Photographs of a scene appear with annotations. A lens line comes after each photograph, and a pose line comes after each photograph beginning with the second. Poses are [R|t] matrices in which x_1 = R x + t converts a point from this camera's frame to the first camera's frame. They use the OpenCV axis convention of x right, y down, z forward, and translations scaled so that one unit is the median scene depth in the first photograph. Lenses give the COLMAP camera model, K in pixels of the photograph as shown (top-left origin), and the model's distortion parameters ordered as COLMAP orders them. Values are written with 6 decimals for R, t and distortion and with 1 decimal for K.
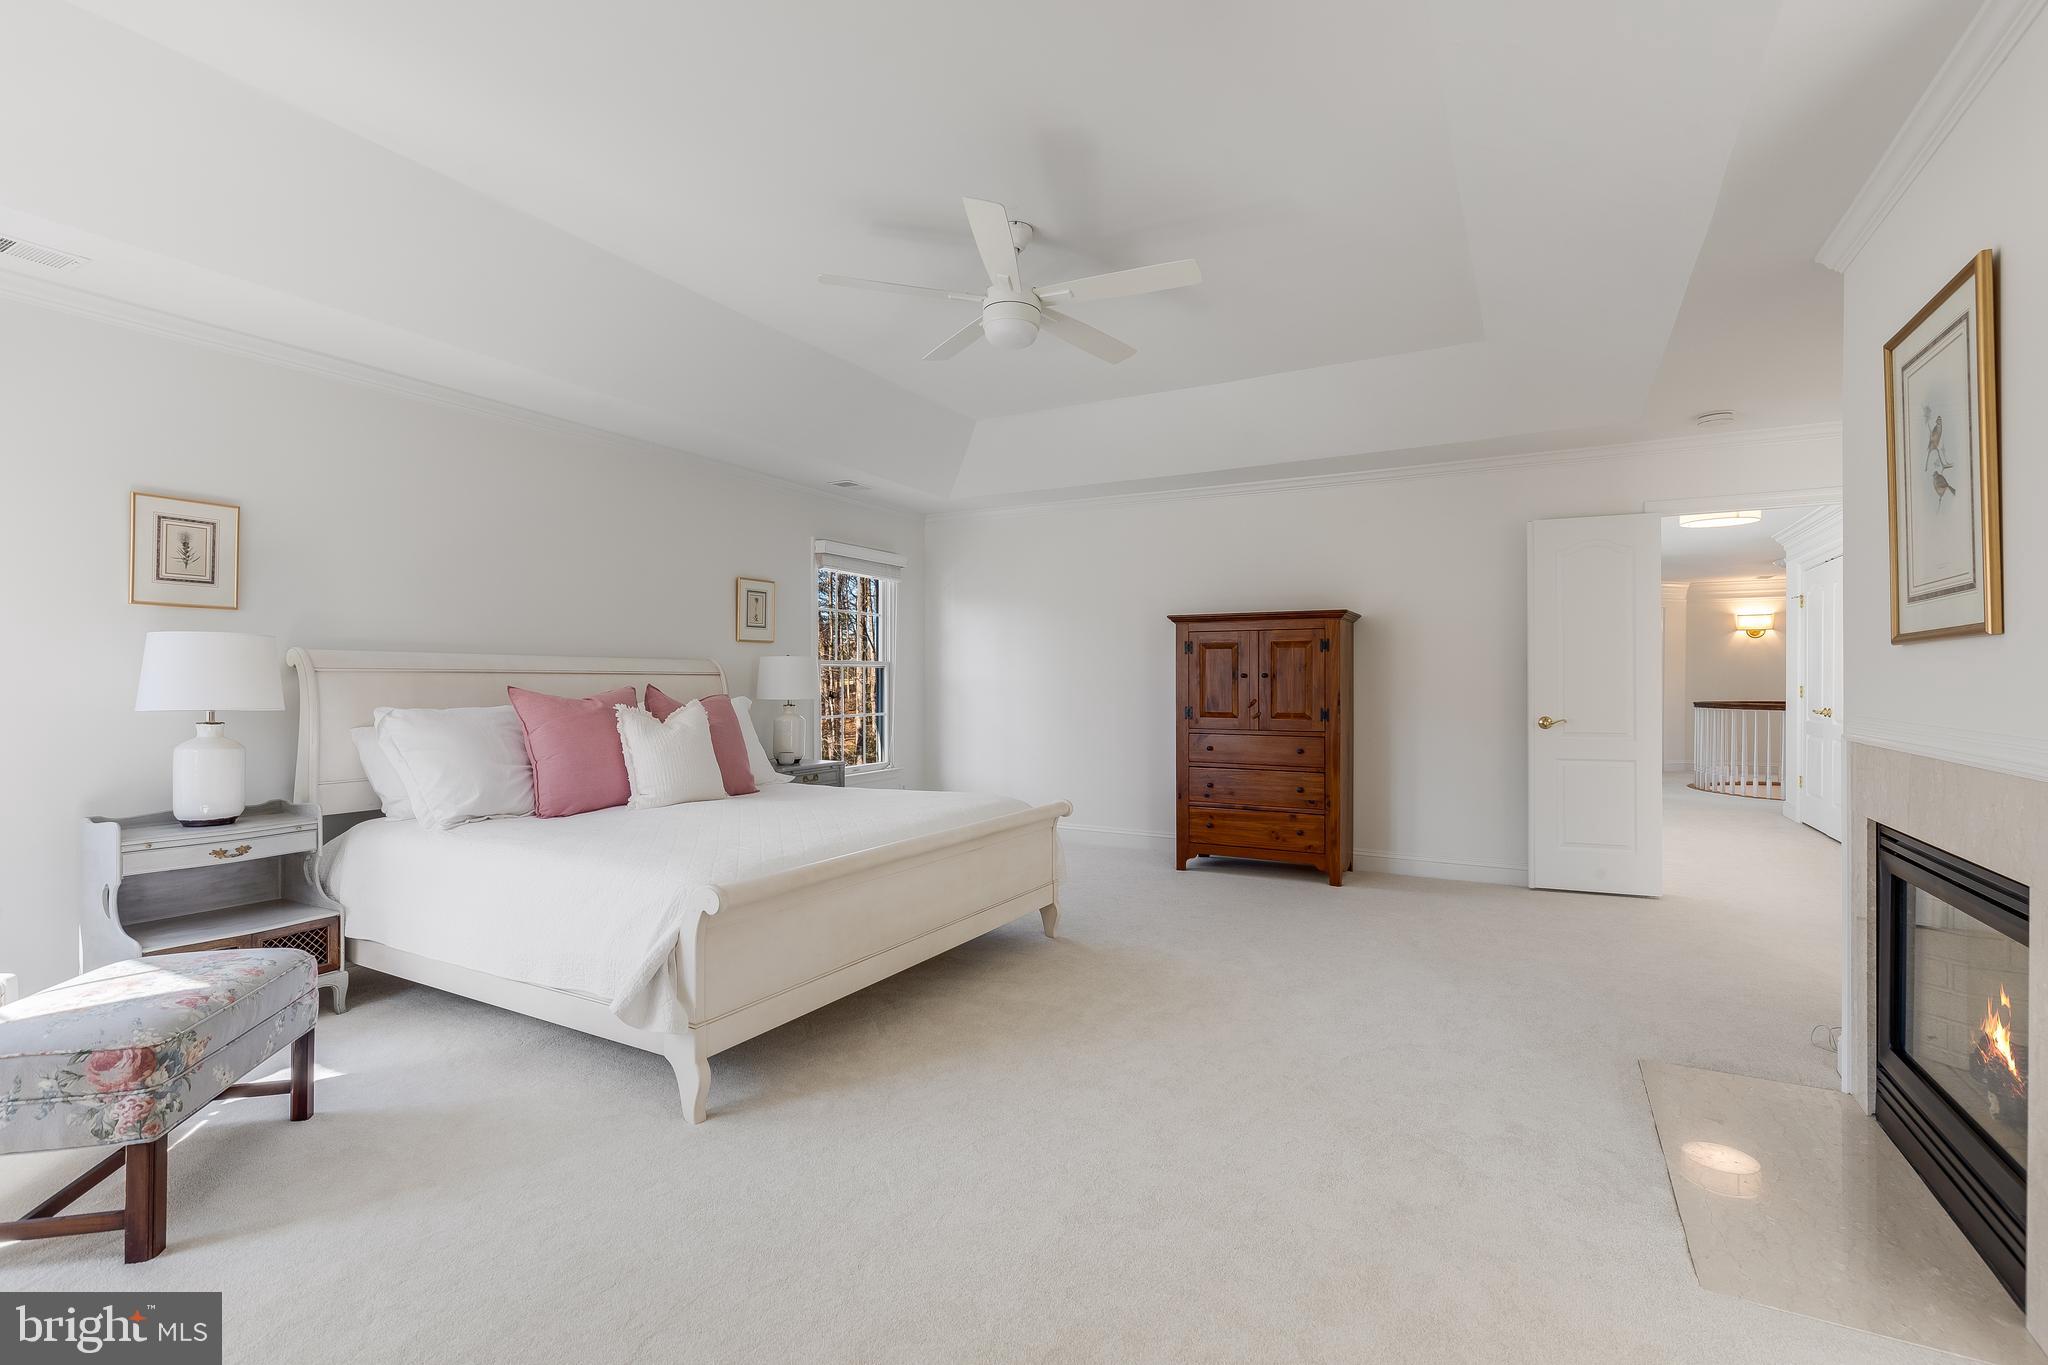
lens RADIAL K [[935.6, 0, 1024.6], [0, 935.6, 677.5], [0, 0, 1]] dist [0.000731, -0.000676]
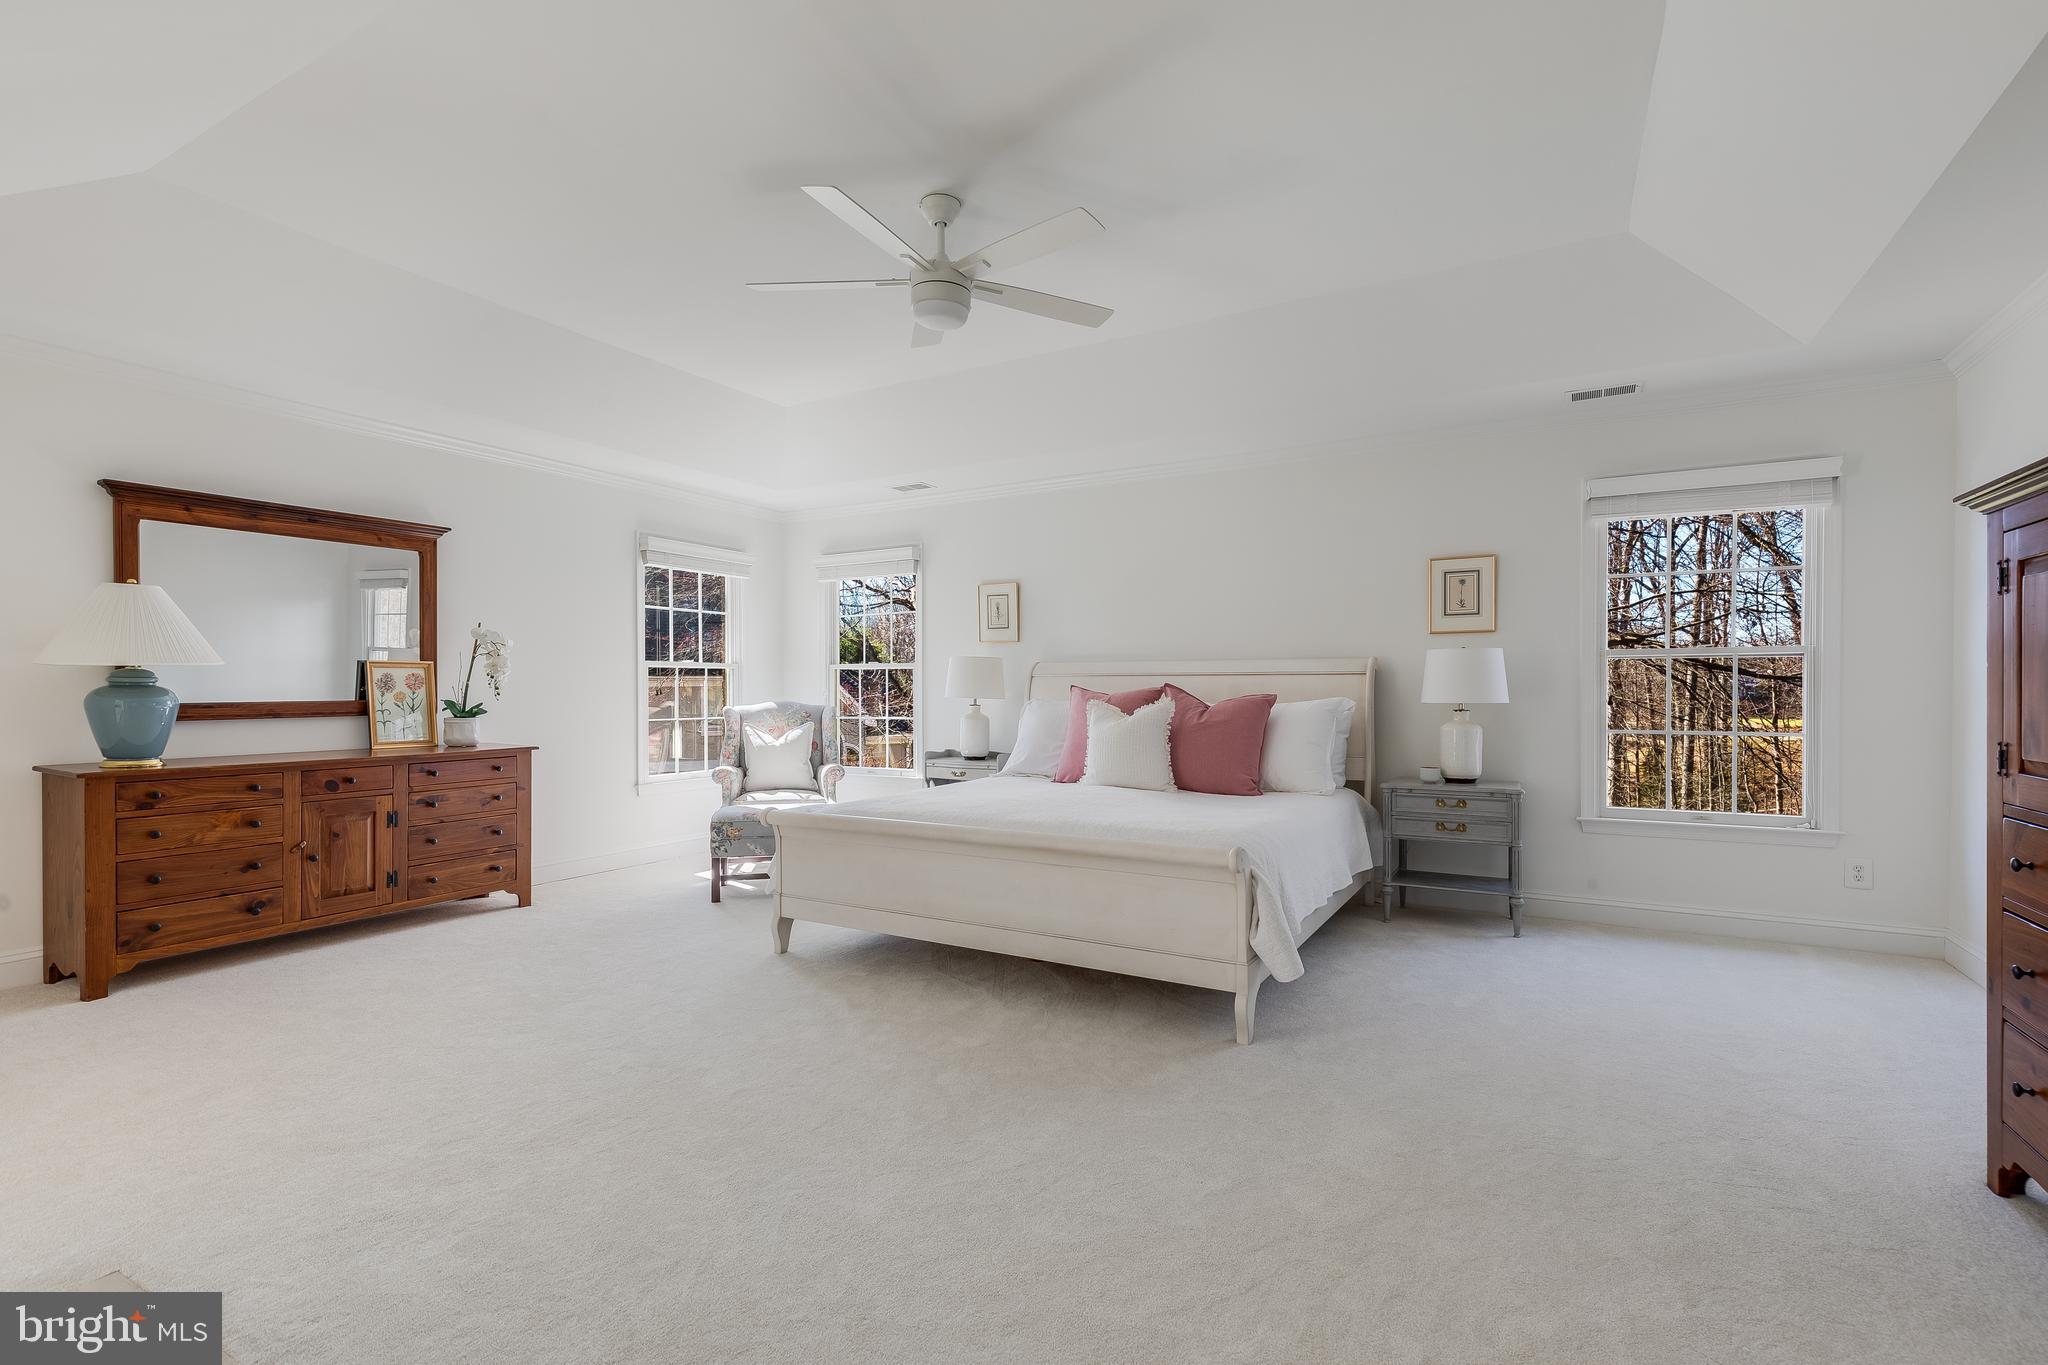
lens RADIAL K [[935.6, 0, 1027.0], [0, 935.6, 683.3], [0, 0, 1]] dist [0.000731, -0.000676]
pose [[-0.018157, -0.006242, -0.999816, 0.821580], [0.004670, 0.999969, -0.006328, 0.014900], [0.999824, -0.004784, -0.018128, 0.955216]]
